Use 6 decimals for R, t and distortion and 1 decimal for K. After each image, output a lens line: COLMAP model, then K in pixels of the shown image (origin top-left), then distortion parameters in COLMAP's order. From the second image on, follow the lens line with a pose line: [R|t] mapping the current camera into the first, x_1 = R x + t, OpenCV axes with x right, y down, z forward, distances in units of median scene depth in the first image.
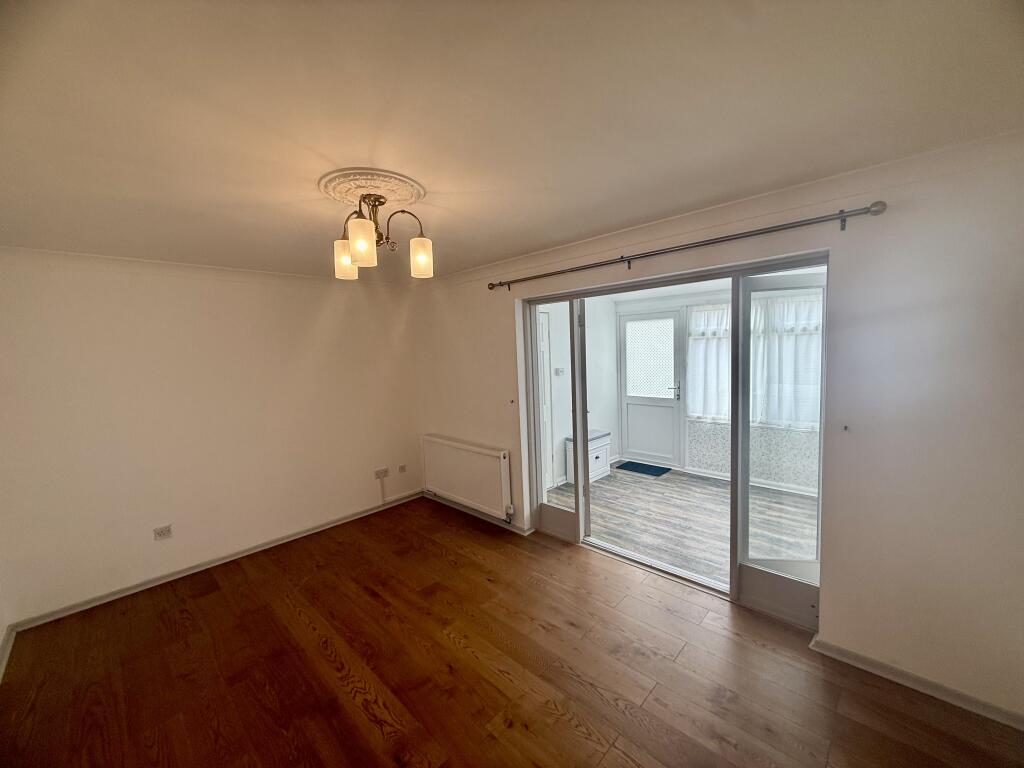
lens RADIAL K [[407.9, 0, 510.0], [0, 407.9, 379.9], [0, 0, 1]] dist [0.001389, 0.000065]
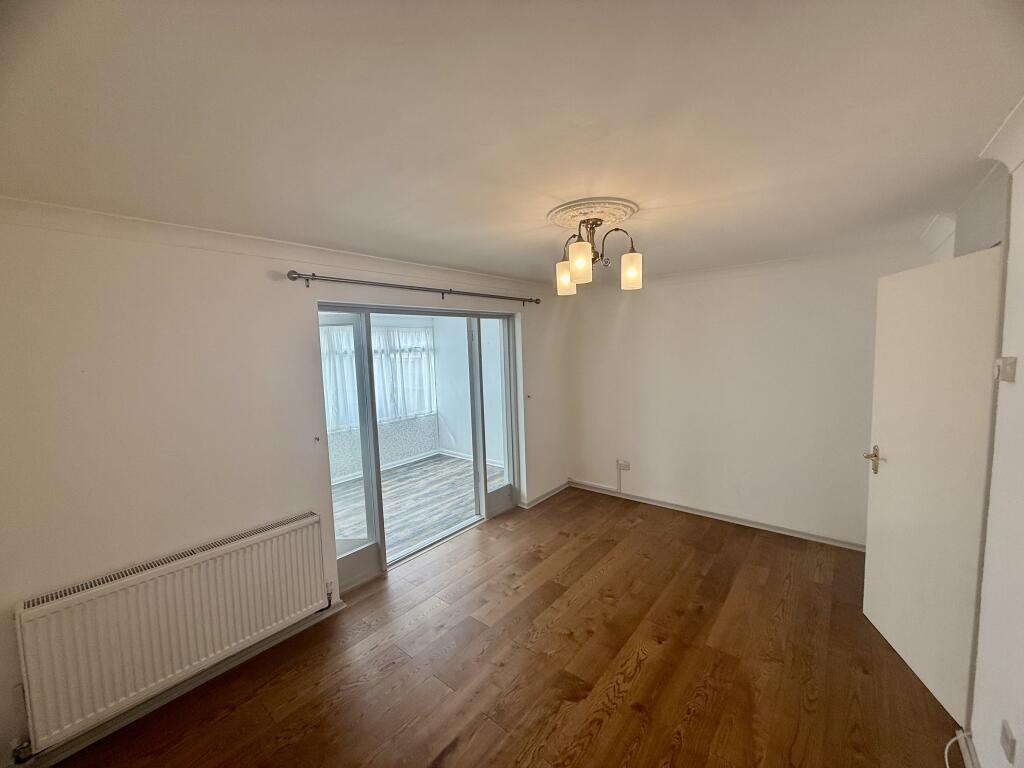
lens RADIAL K [[407.9, 0, 510.0], [0, 407.9, 379.9], [0, 0, 1]] dist [0.001389, 0.000065]
pose [[-0.083163, -0.038546, 0.995790, -0.754604], [0.112918, 0.992452, 0.047847, -0.048464], [-0.990118, 0.116422, -0.078183, 0.711603]]
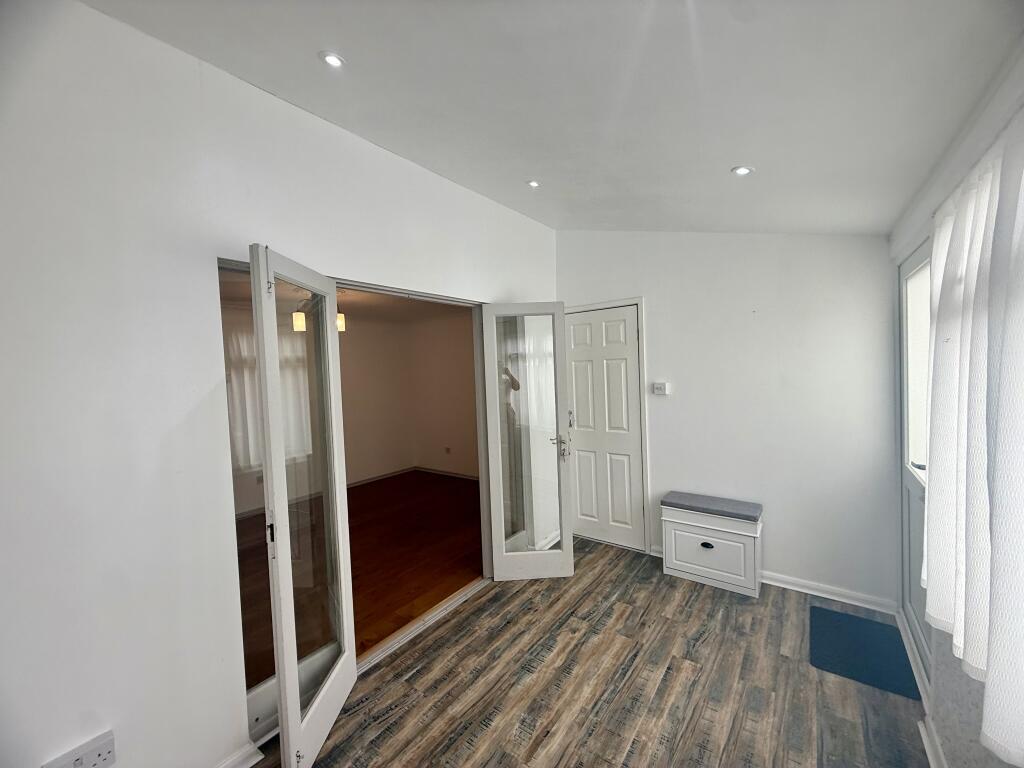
lens RADIAL K [[407.9, 0, 510.0], [0, 407.9, 379.9], [0, 0, 1]] dist [0.001389, 0.000065]
pose [[0.134435, 0.064715, -0.988807, 0.990845], [-0.040386, 0.997394, 0.059786, -0.084261], [0.990099, 0.031896, 0.136698, 0.886108]]
